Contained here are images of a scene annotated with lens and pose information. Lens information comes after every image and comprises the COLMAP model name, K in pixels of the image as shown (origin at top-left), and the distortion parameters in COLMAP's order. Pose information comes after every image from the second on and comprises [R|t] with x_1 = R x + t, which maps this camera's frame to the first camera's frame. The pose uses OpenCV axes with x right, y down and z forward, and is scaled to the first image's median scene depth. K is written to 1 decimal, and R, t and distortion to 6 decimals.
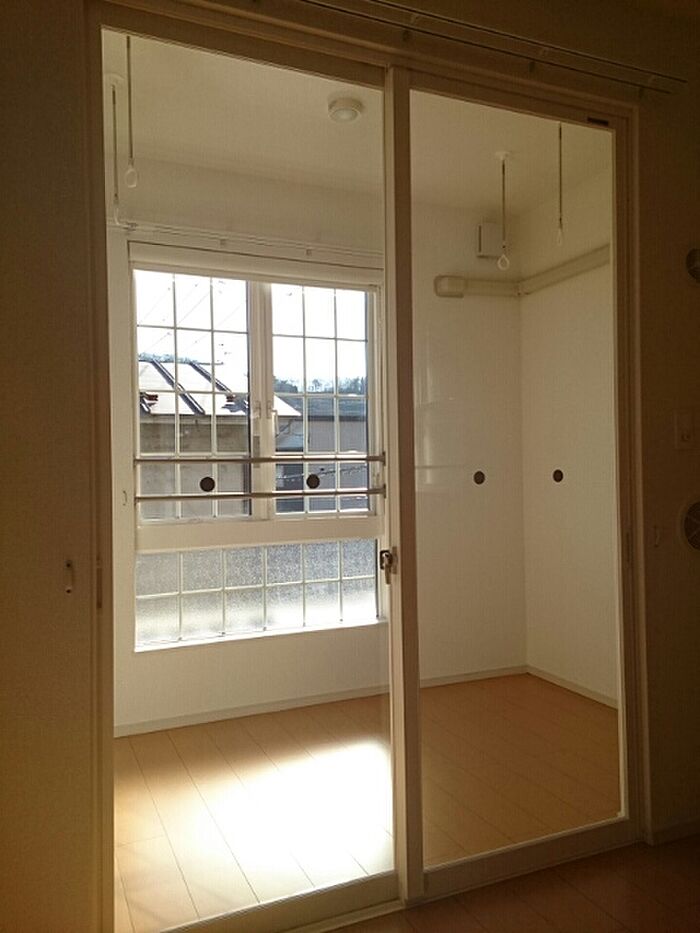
lens RADIAL K [[738.8, 0, 350.0], [0, 738.8, 466.5], [0, 0, 1]] dist [0.107193, 0.000225]
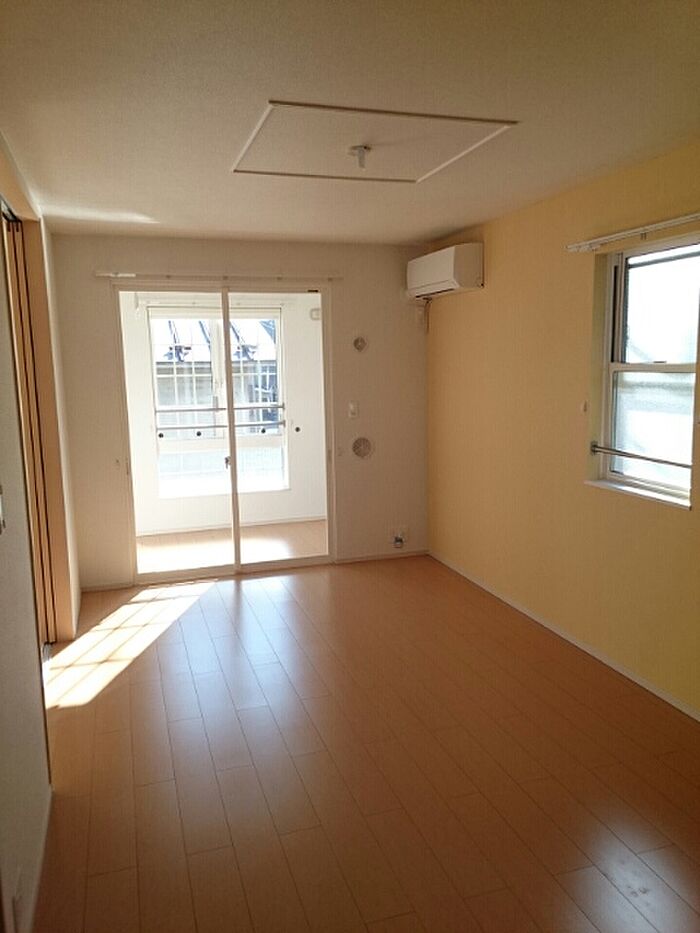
lens RADIAL K [[738.8, 0, 350.0], [0, 738.8, 466.5], [0, 0, 1]] dist [0.107193, 0.000225]
pose [[0.993572, 0.008716, -0.112868, 0.488625], [0.008393, 0.988615, 0.150232, -0.162104], [0.112893, -0.150213, 0.982187, -1.014012]]
